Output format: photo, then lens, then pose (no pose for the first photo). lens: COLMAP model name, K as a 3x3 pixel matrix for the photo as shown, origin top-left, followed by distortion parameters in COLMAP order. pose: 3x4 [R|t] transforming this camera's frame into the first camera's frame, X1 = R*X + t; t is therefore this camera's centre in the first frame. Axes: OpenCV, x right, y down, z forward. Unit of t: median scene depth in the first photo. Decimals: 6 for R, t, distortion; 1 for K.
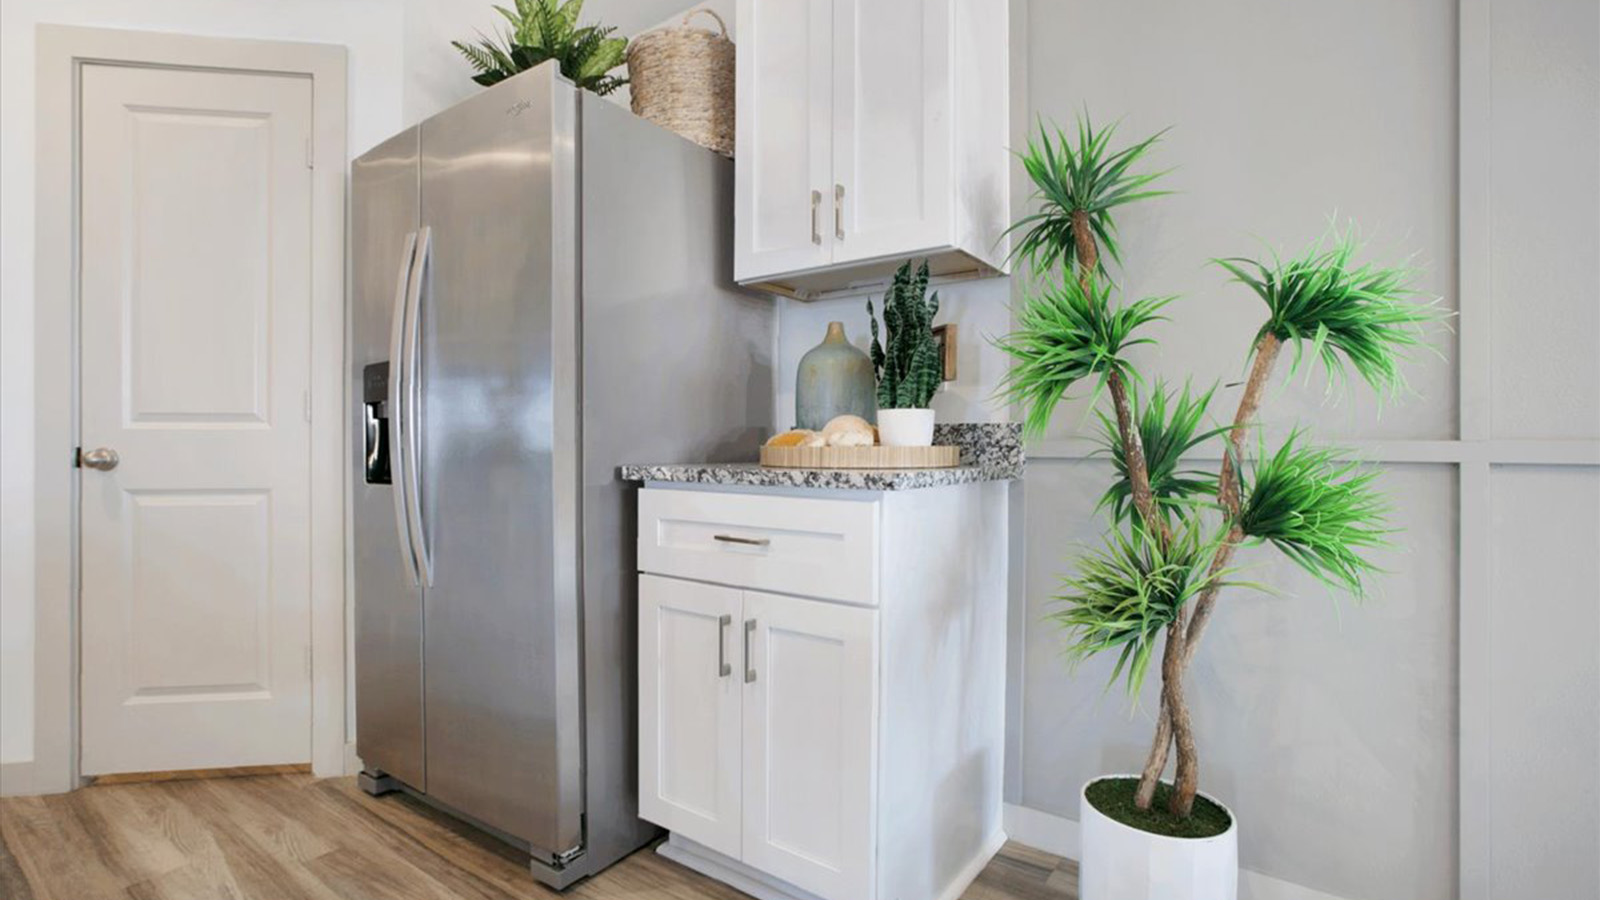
lens RADIAL K [[753.1, 0, 780.0], [0, 753.1, 445.3], [0, 0, 1]] dist [-0.037342, 0.004039]
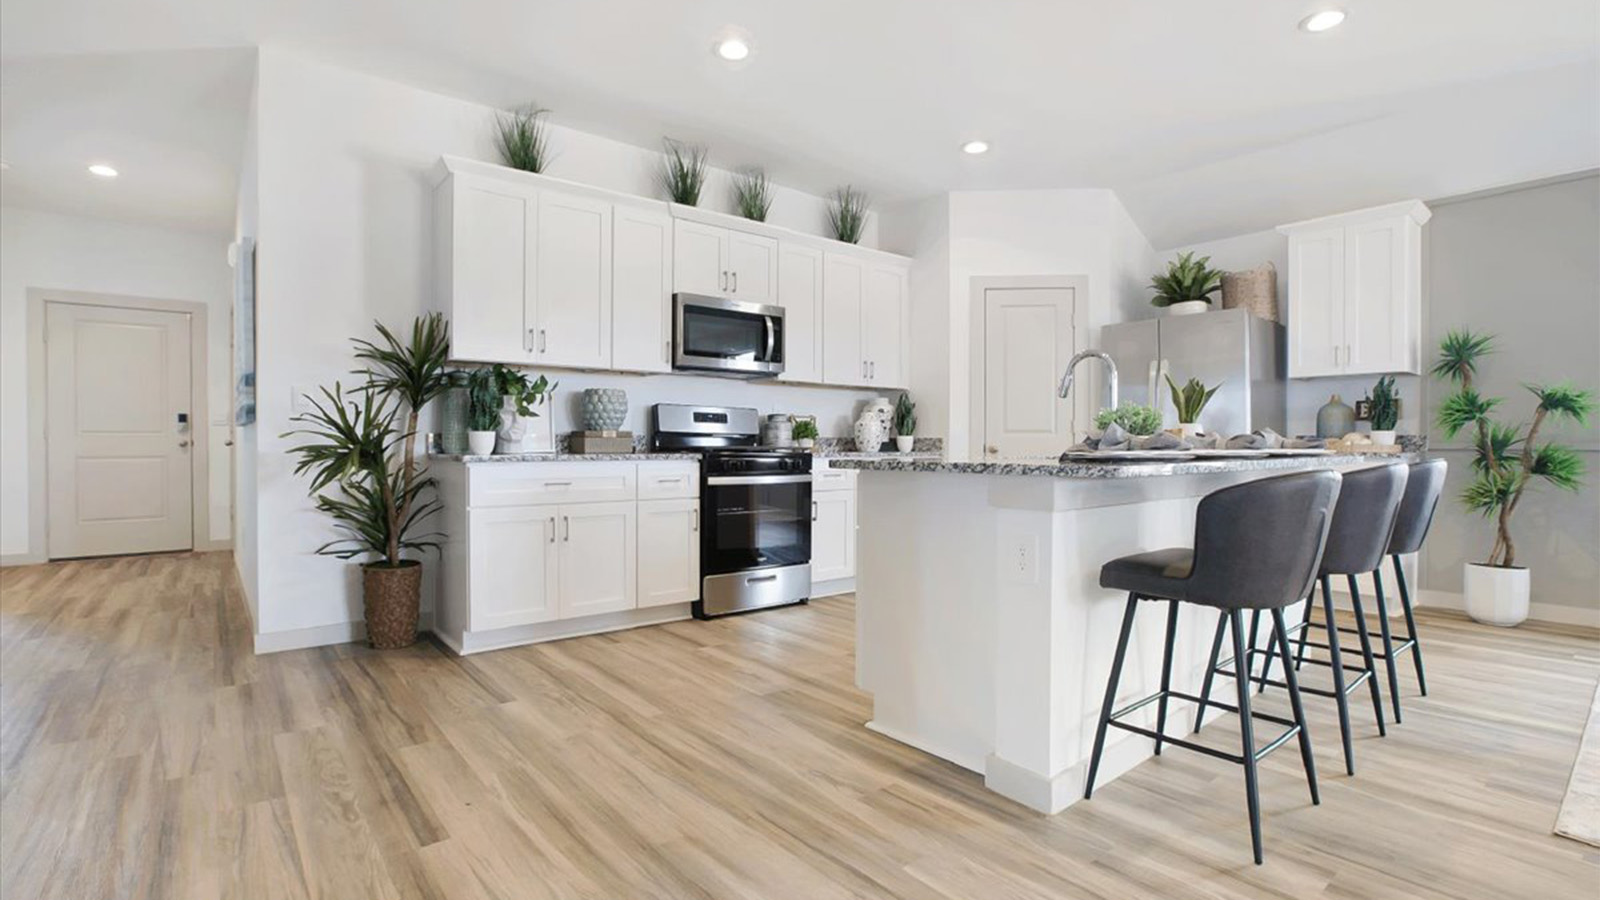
lens RADIAL K [[753.1, 0, 765.0], [0, 753.1, 444.8], [0, 0, 1]] dist [-0.037342, 0.004039]
pose [[0.965279, 0.002224, -0.261213, -1.464676], [-0.002648, 0.999996, -0.001271, 0.013069], [0.261209, 0.001919, 0.965280, -2.413858]]
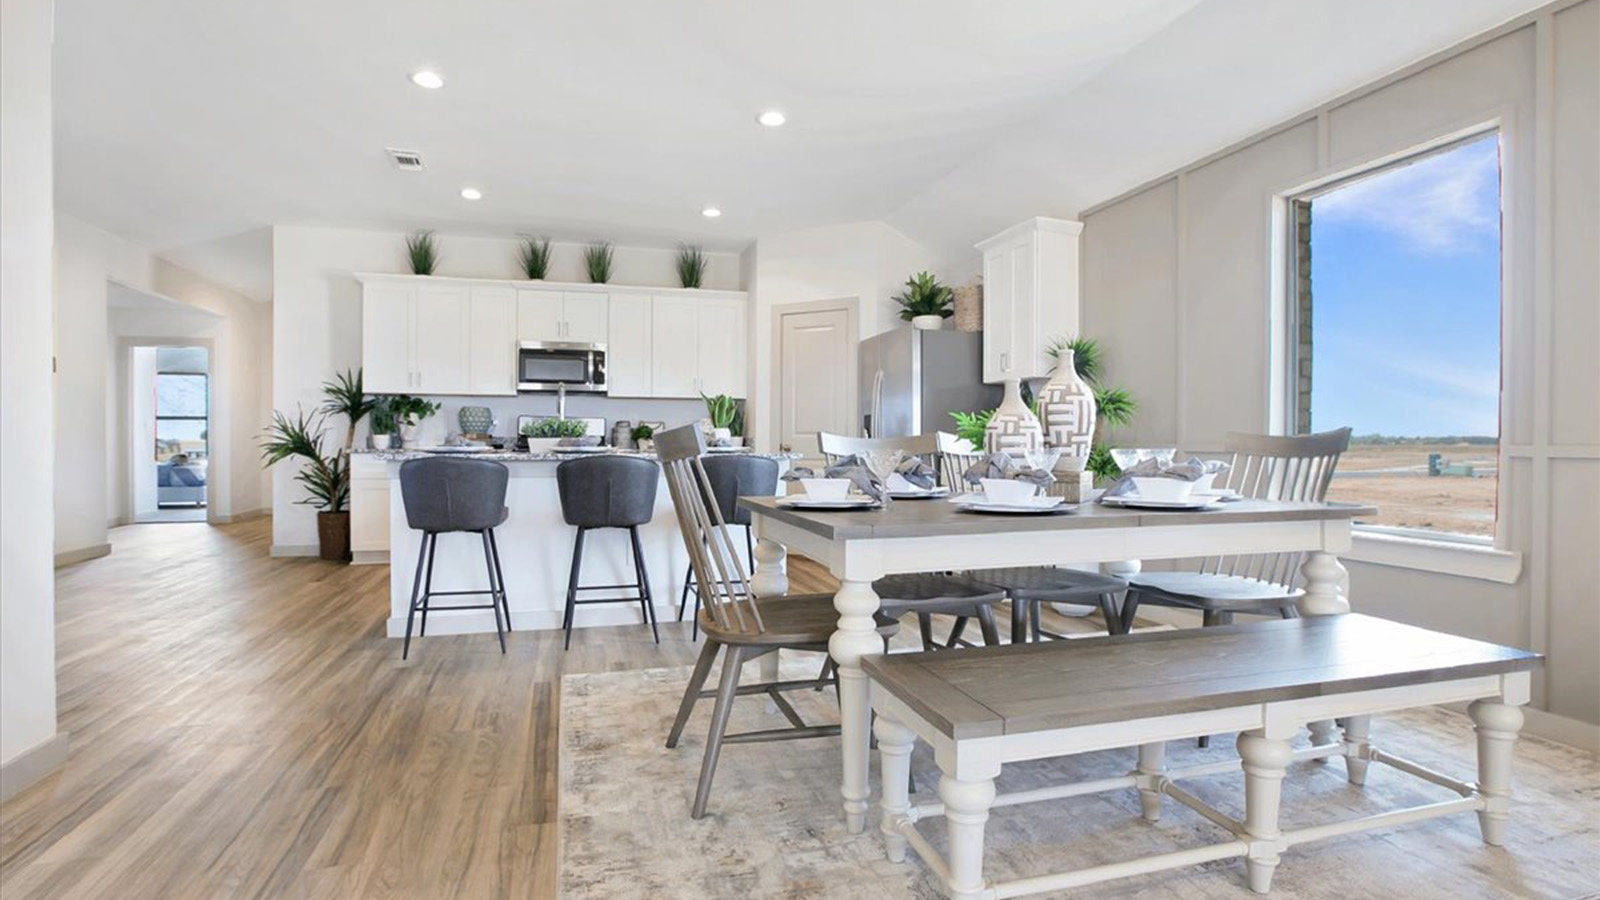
lens RADIAL K [[753.1, 0, 770.9], [0, 753.1, 453.3], [0, 0, 1]] dist [-0.037342, 0.004039]
pose [[0.789223, 0.010652, -0.614015, 1.356261], [-0.002453, 0.999896, 0.014195, 0.002654], [0.614102, -0.009697, 0.789167, -2.180514]]
